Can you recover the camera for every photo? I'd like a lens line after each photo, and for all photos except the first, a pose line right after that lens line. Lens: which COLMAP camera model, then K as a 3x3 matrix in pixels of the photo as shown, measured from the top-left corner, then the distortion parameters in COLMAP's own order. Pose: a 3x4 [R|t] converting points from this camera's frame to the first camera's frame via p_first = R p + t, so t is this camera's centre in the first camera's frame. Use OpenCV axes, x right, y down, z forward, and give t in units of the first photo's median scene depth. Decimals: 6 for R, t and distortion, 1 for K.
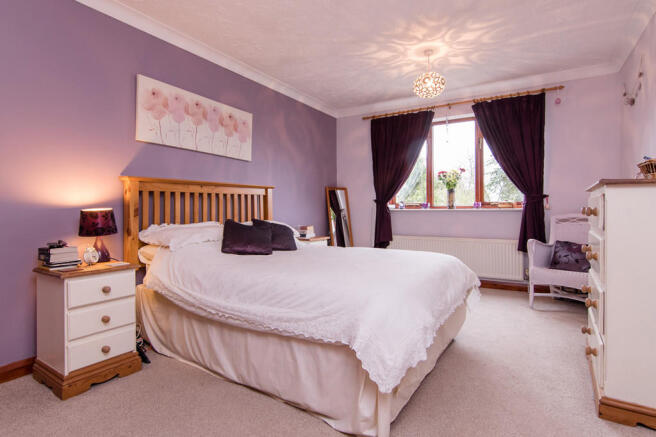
lens RADIAL K [[341.7, 0, 326.8], [0, 341.7, 213.4], [0, 0, 1]] dist [-0.006234, -0.000176]
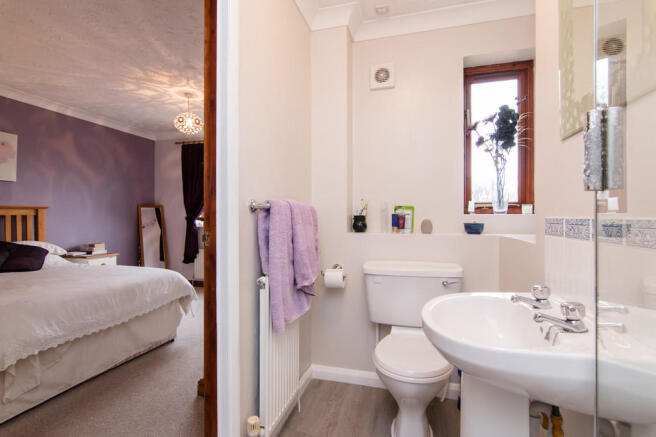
lens RADIAL K [[314.4, 0, 328.5], [0, 314.4, 220.5], [0, 0, 1]] dist [0.000143, 0.000479]
pose [[0.963808, -0.001002, 0.266596, 0.401350], [0.001018, 0.999999, 0.000079, -0.036271], [-0.266596, 0.000196, 0.963808, -0.138763]]
